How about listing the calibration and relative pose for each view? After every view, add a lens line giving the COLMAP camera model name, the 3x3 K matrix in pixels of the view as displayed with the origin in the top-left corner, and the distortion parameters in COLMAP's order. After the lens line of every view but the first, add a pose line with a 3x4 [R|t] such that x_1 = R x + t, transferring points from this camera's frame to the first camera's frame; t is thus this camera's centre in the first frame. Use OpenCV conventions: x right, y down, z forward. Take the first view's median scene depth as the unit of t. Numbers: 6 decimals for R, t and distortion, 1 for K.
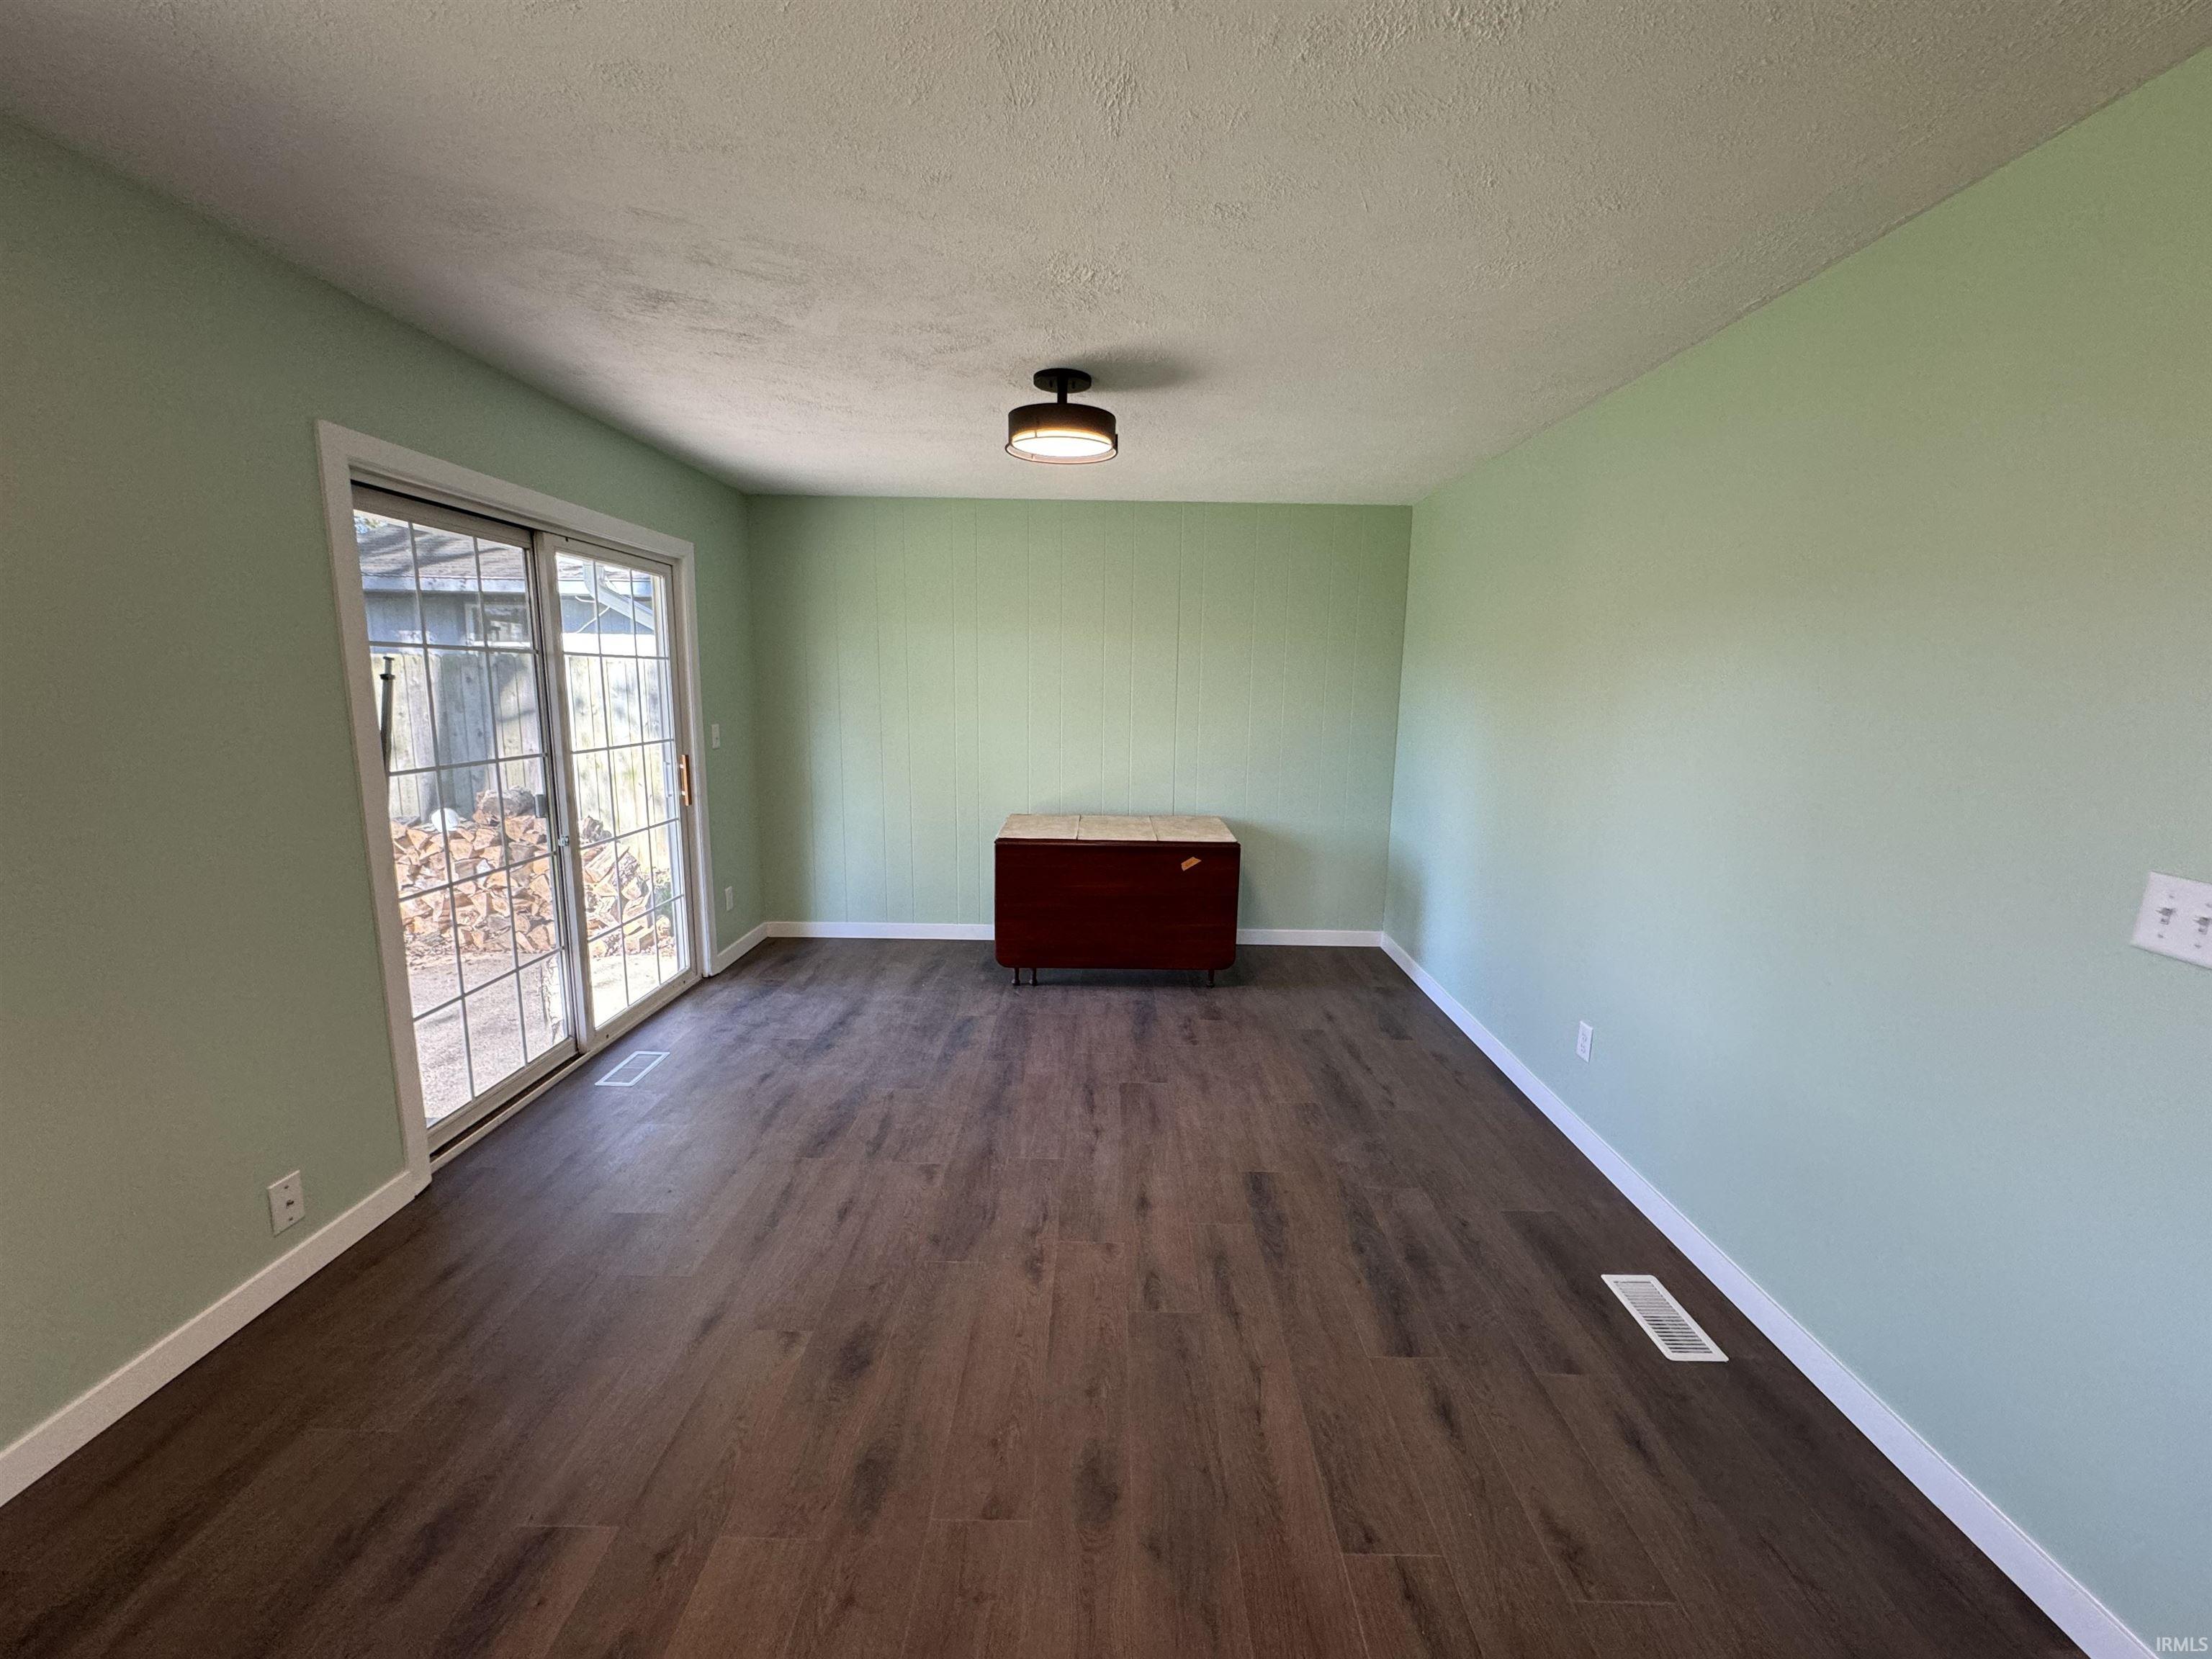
lens RADIAL K [[872.3, 0, 1095.9], [0, 872.3, 828.0], [0, 0, 1]] dist [-0.002052, 0.000064]
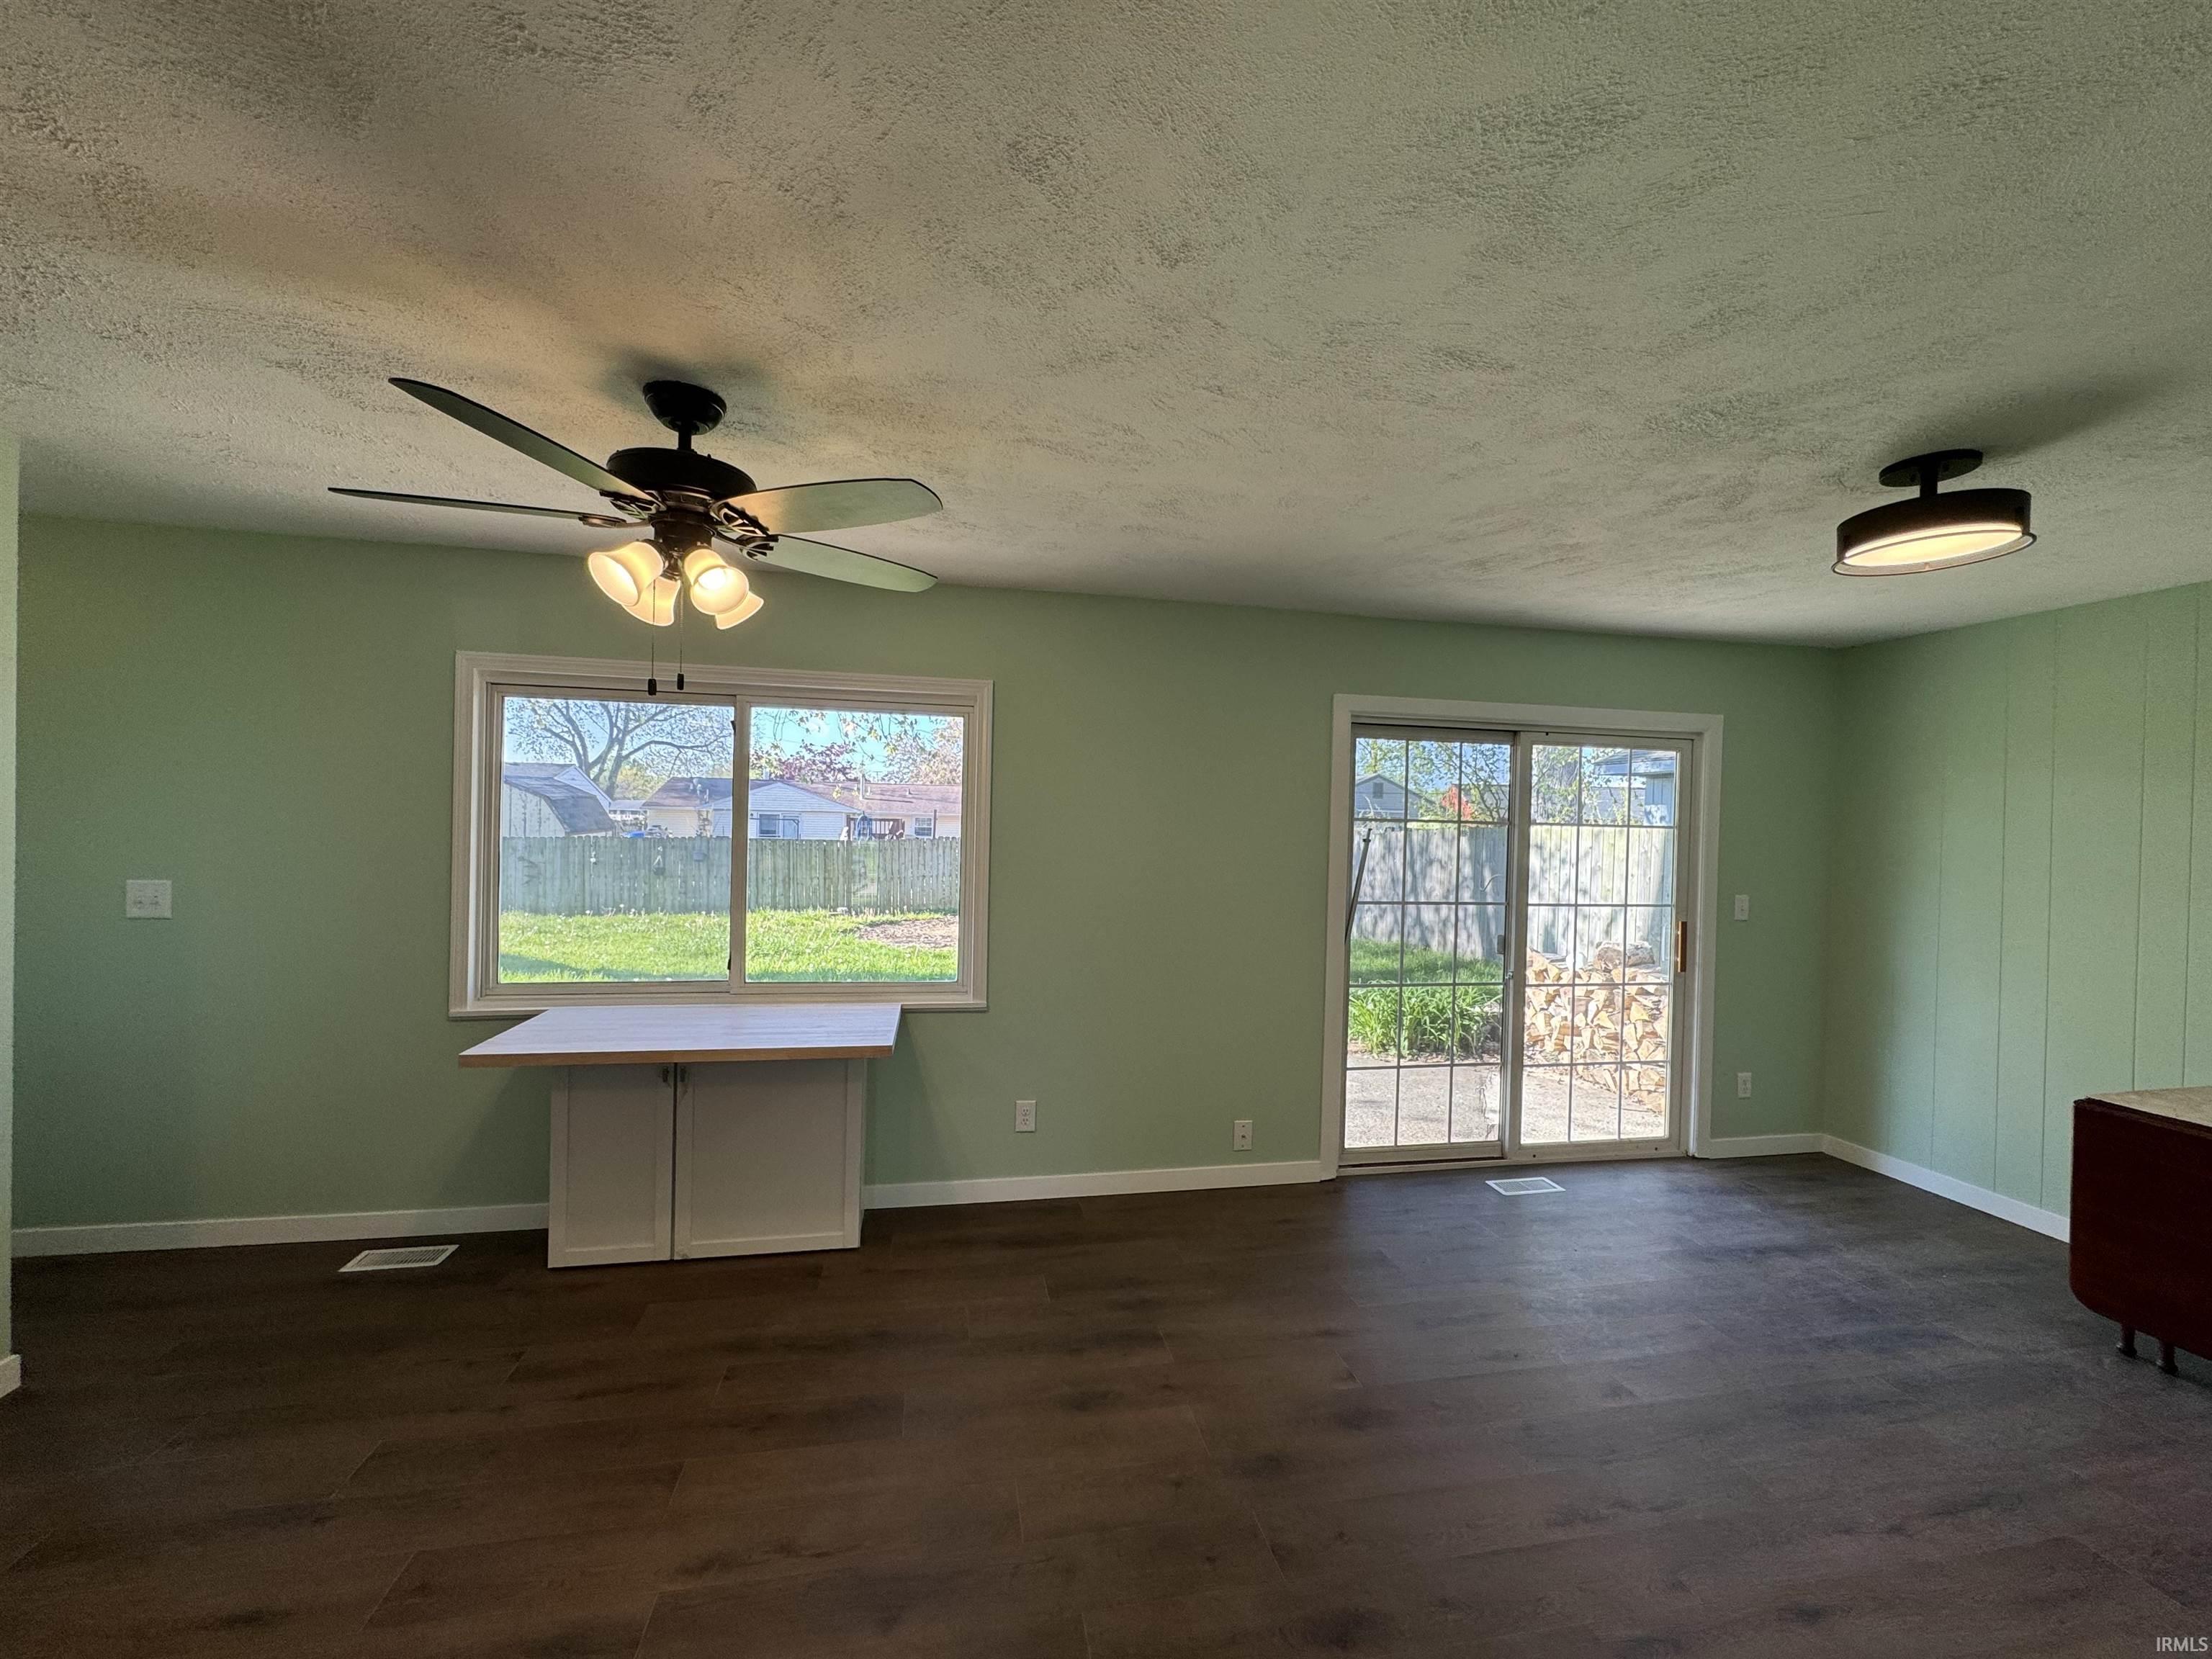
lens RADIAL K [[872.3, 0, 1117.6], [0, 872.3, 834.9], [0, 0, 1]] dist [-0.002052, 0.000064]
pose [[0.214634, 0.002370, -0.976692, 0.448917], [-0.181075, 0.982758, -0.037408, -0.032022], [0.959762, 0.184884, 0.211363, 0.172445]]
